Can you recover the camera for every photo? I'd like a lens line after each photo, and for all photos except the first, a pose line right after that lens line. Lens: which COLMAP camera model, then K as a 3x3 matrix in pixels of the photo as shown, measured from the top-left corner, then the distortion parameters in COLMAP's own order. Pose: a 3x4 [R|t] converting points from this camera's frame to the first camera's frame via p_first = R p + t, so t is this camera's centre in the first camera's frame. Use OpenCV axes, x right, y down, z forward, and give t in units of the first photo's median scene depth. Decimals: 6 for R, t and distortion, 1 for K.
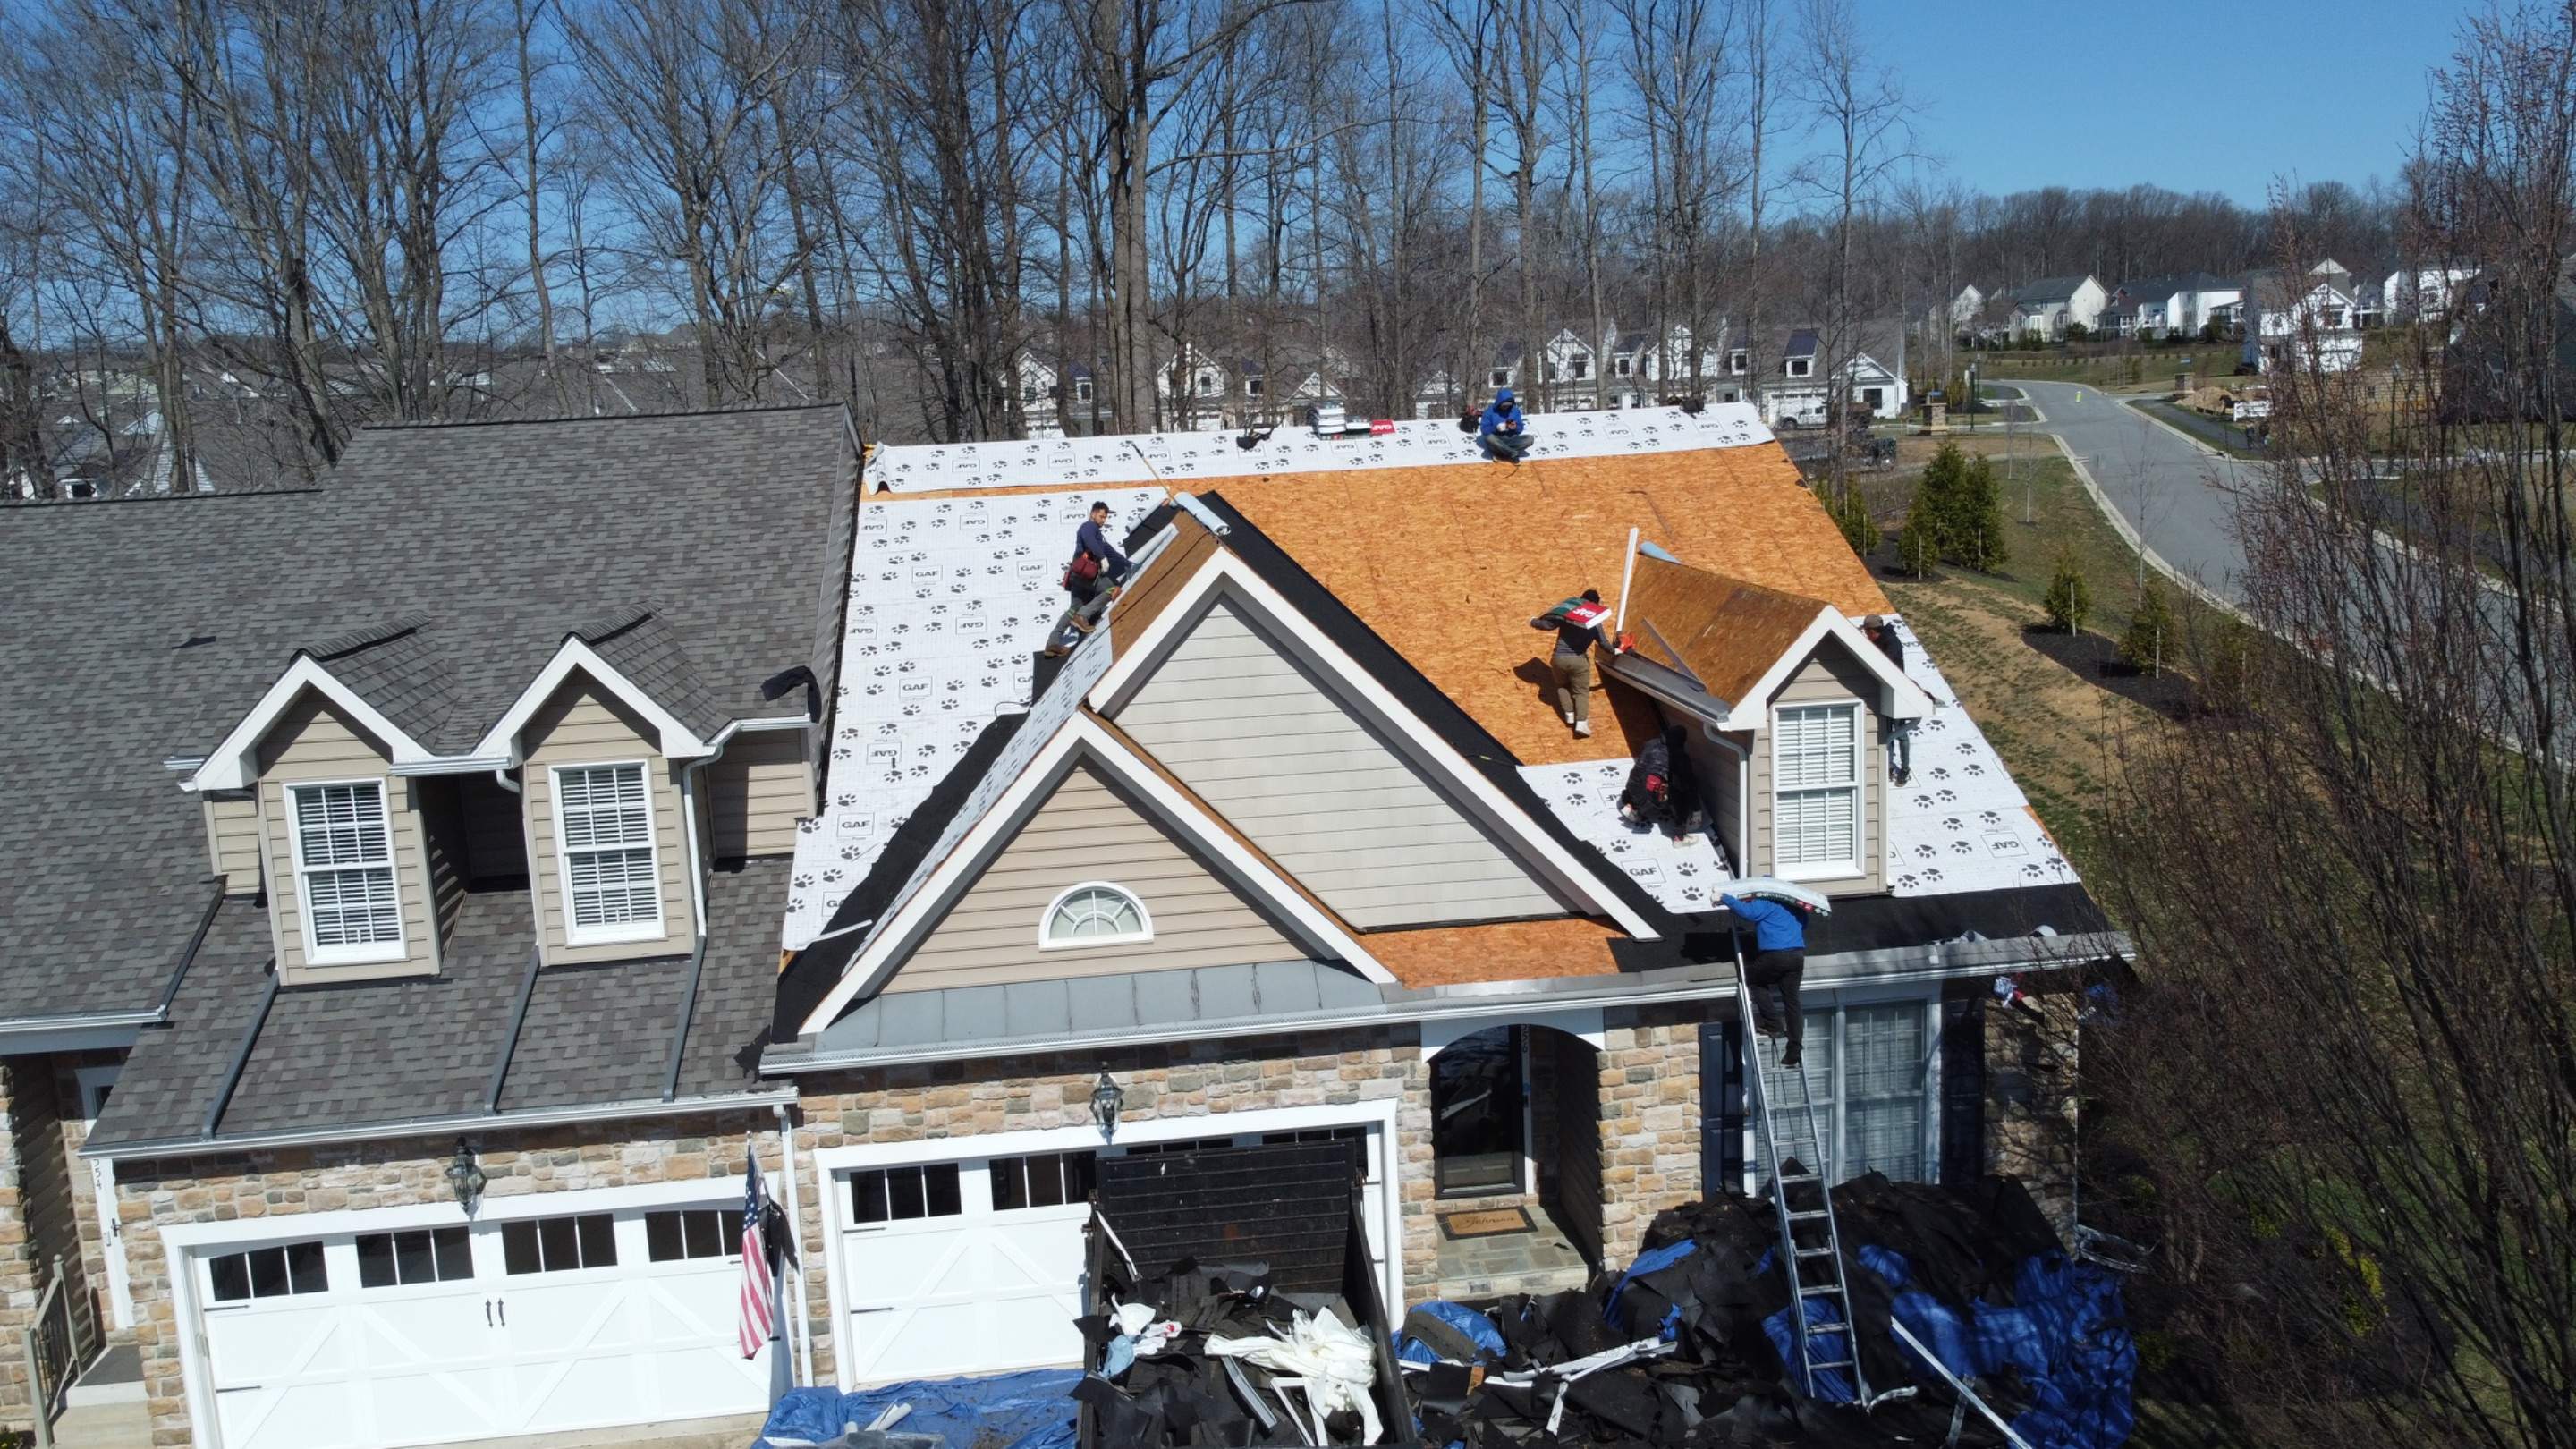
lens RADIAL K [[1928.1, 0, 1298.3], [0, 1928.1, 718.8], [0, 0, 1]] dist [-0.029606, 0.013338]
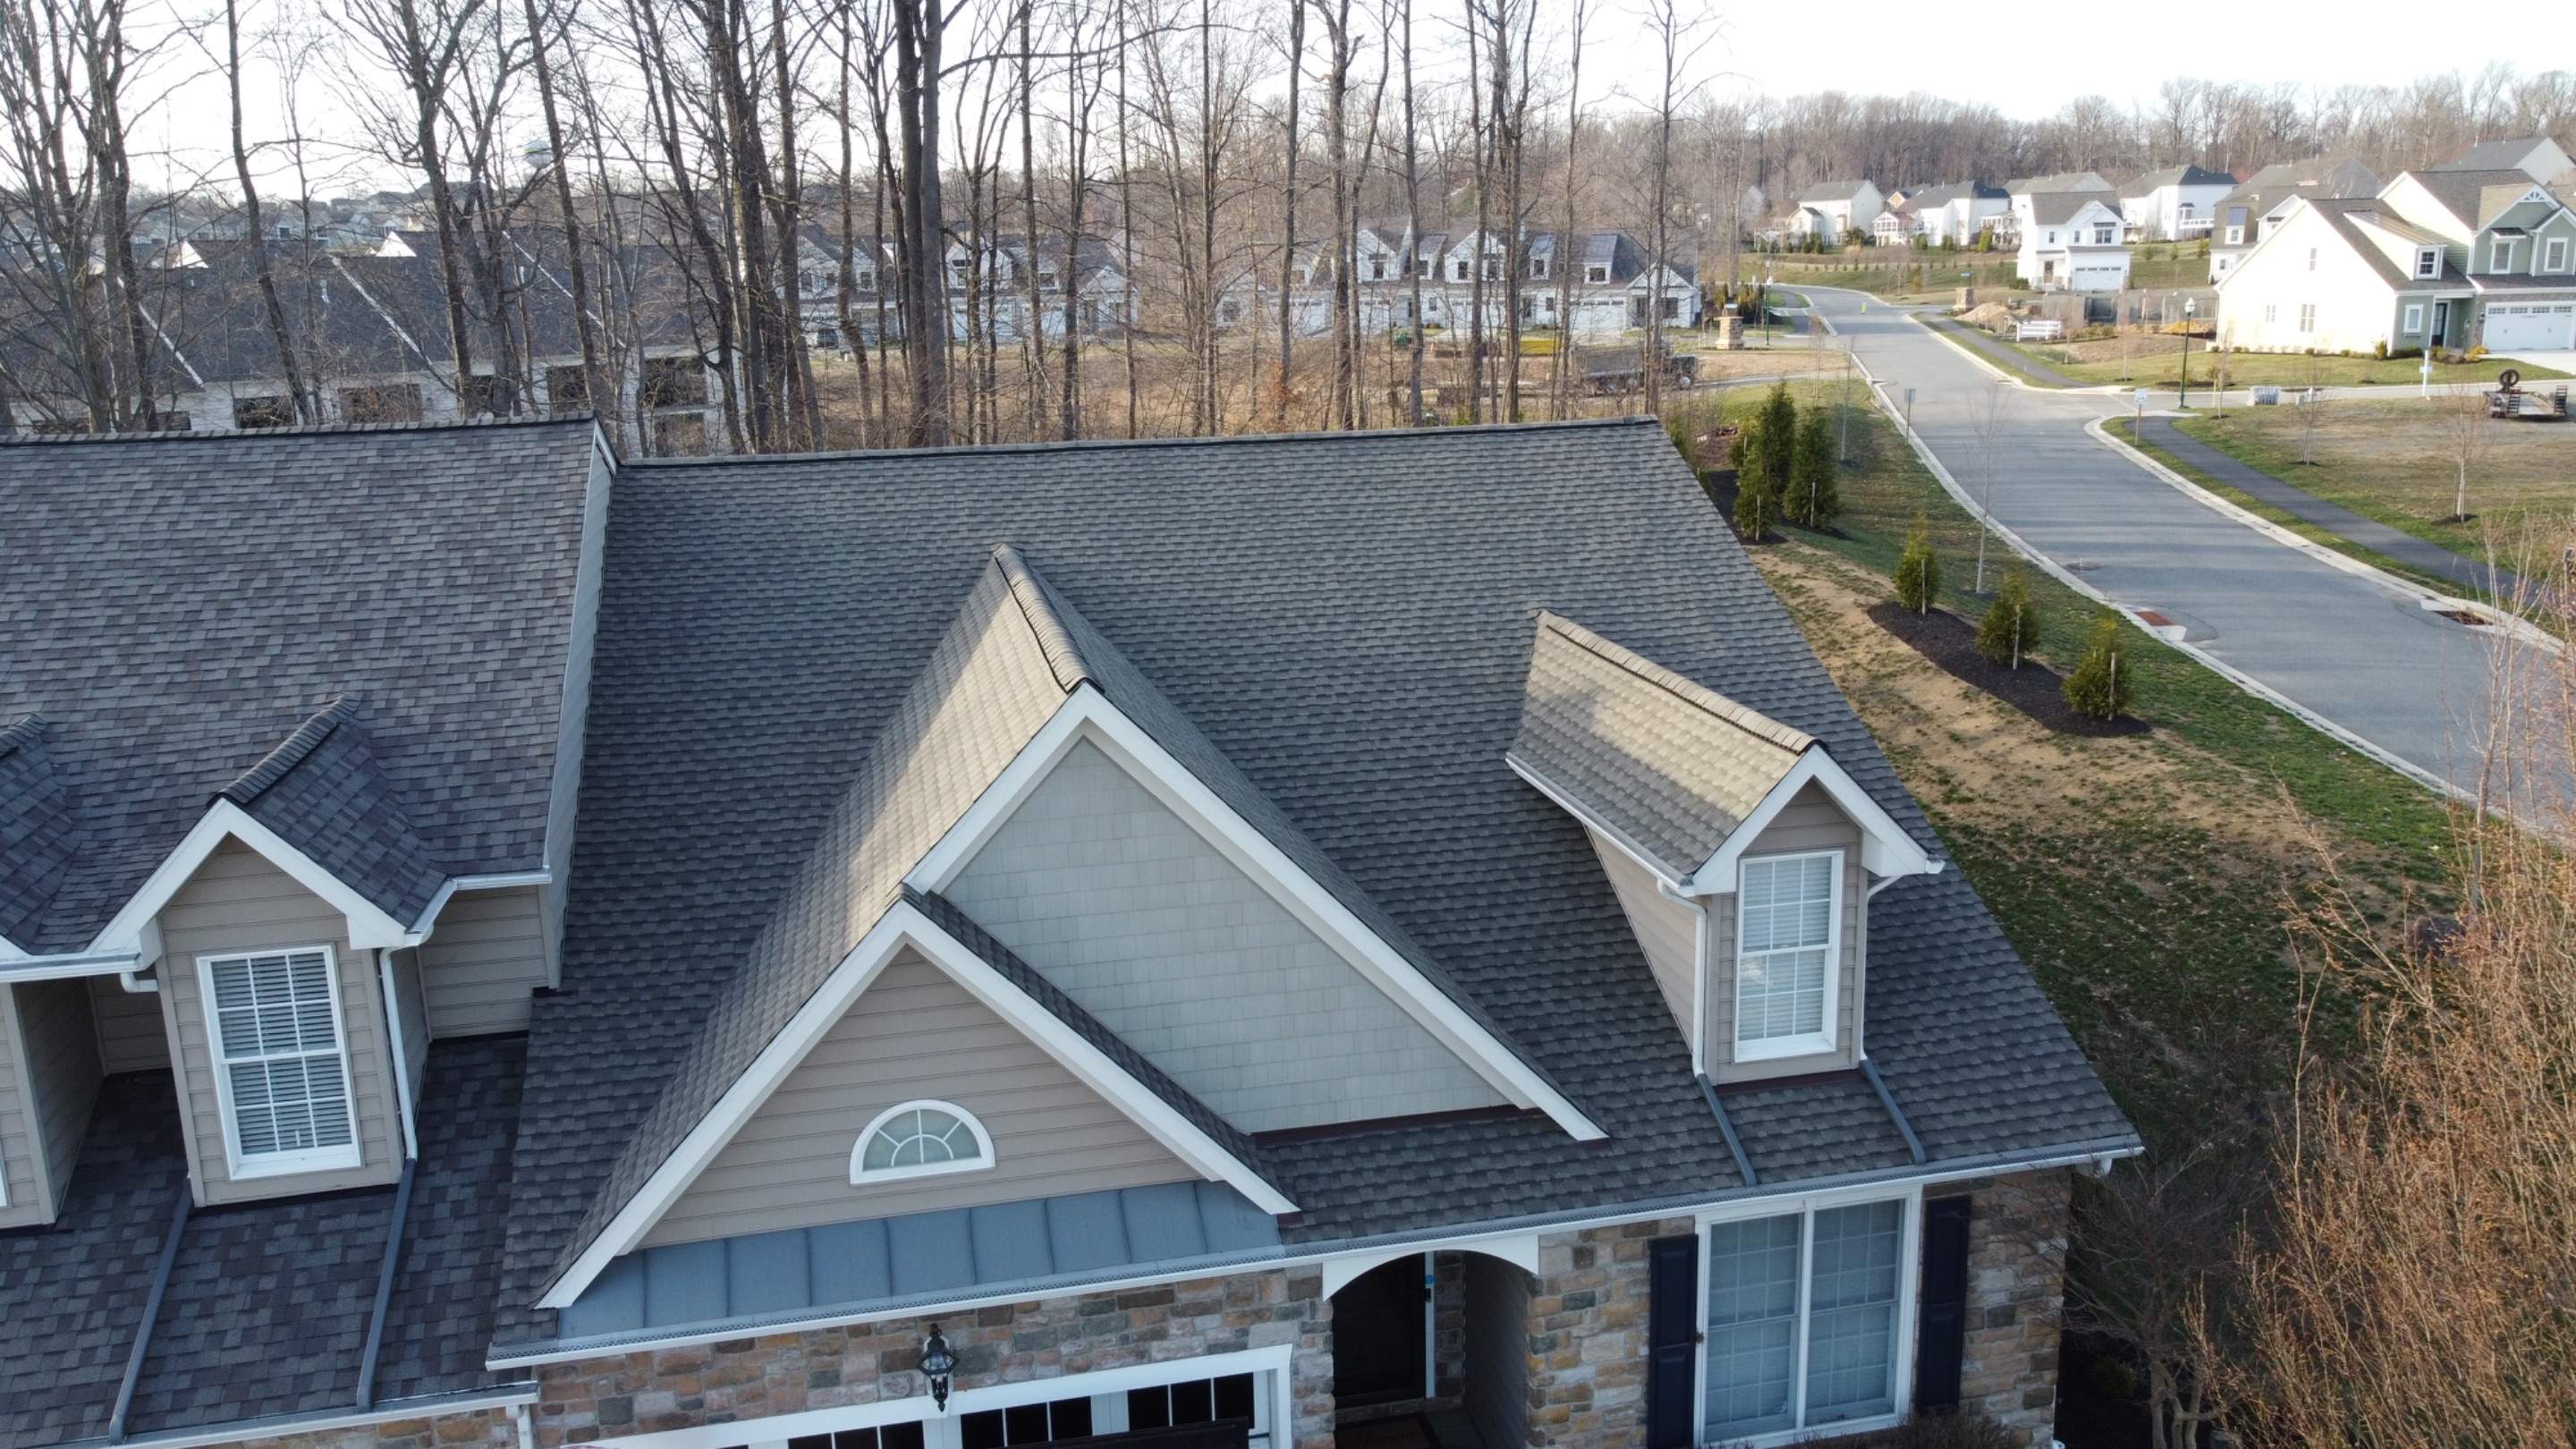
lens RADIAL K [[1928.1, 0, 1298.3], [0, 1928.1, 718.8], [0, 0, 1]] dist [-0.029606, 0.013338]
pose [[0.993740, 0.002442, 0.111694, -0.034856], [-0.009091, 0.998213, 0.059056, -0.105651], [-0.111350, -0.059702, 0.991986, 0.178404]]
